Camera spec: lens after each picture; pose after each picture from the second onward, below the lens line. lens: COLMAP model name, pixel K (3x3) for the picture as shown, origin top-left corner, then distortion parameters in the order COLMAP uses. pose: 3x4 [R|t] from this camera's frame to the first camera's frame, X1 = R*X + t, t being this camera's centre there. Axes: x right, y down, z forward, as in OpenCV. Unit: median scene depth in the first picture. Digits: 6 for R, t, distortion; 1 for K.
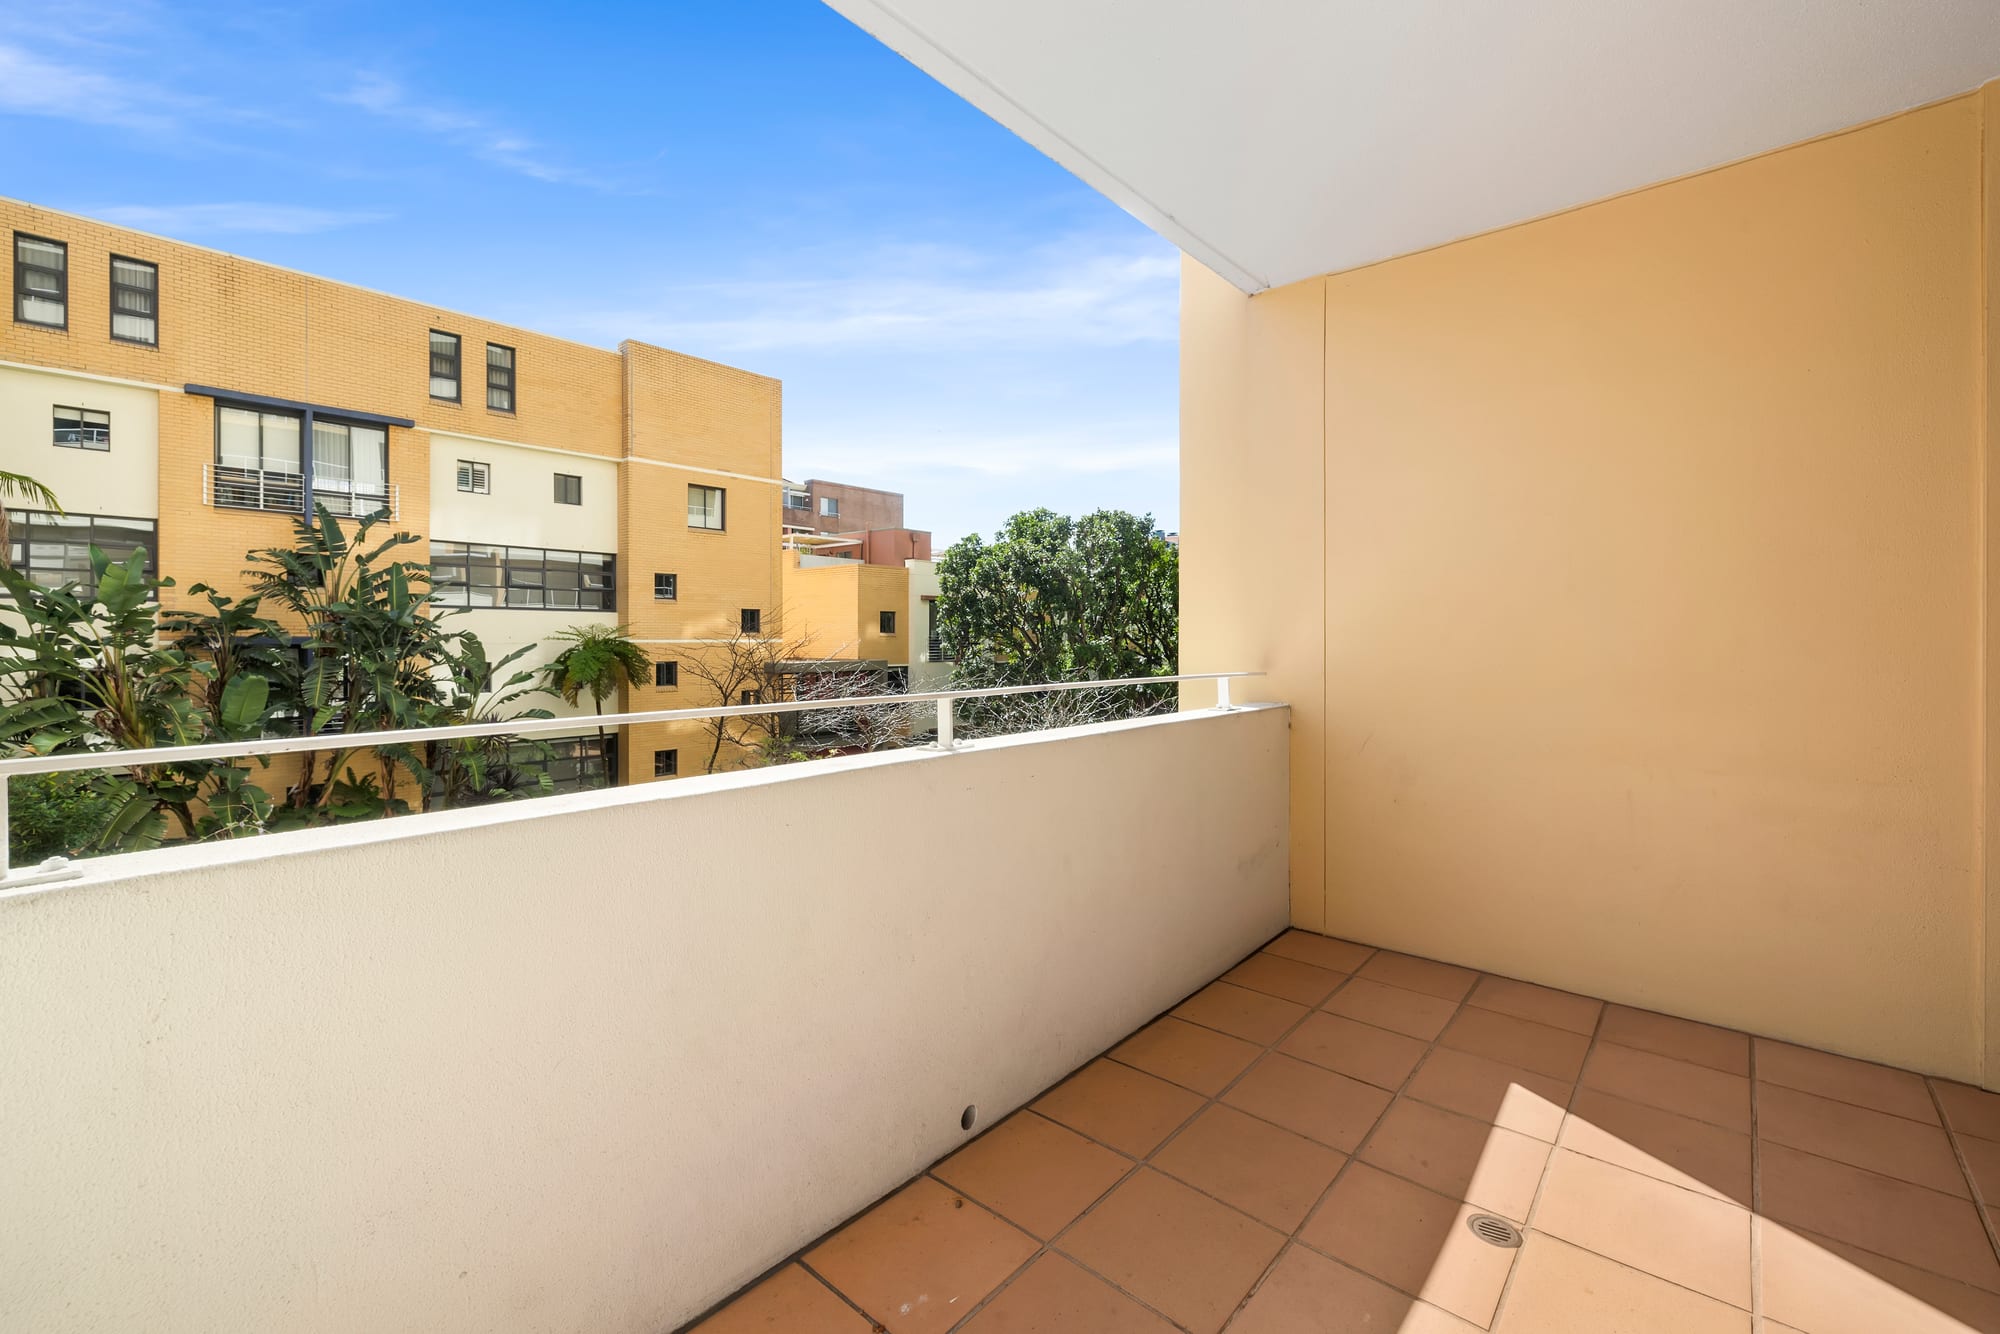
lens RADIAL K [[845.5, 0, 1000.7], [0, 845.5, 655.2], [0, 0, 1]] dist [-0.002305, -0.000240]
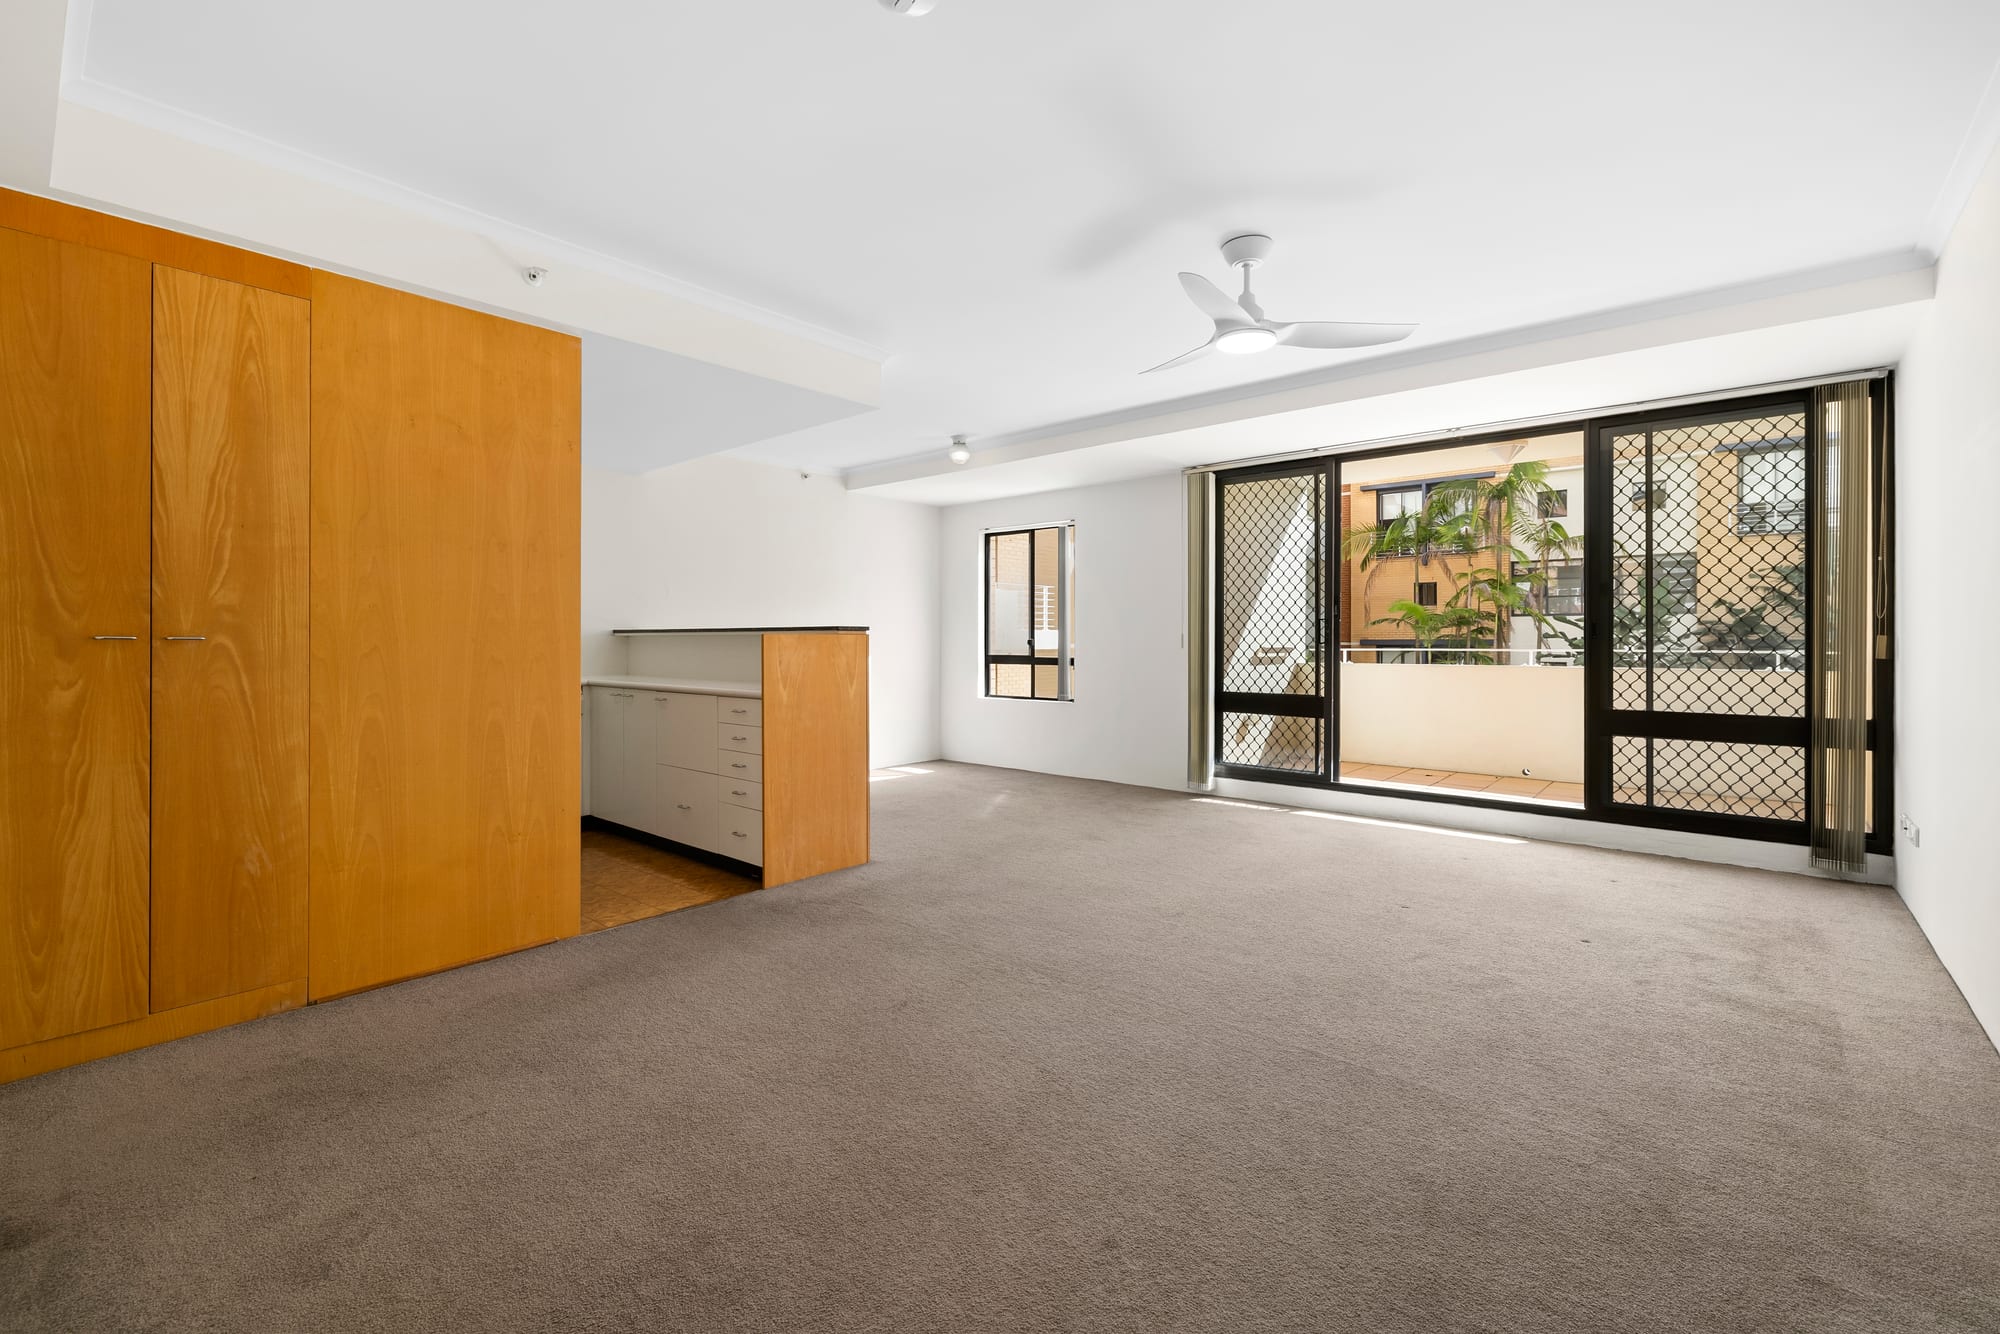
lens RADIAL K [[845.5, 0, 1004.9], [0, 845.5, 650.0], [0, 0, 1]] dist [-0.002305, -0.000240]
pose [[0.012523, 0.006827, -0.999898, 0.324960], [-0.019608, 0.999786, 0.006580, 0.006816], [0.999729, 0.019524, 0.012655, -0.110260]]
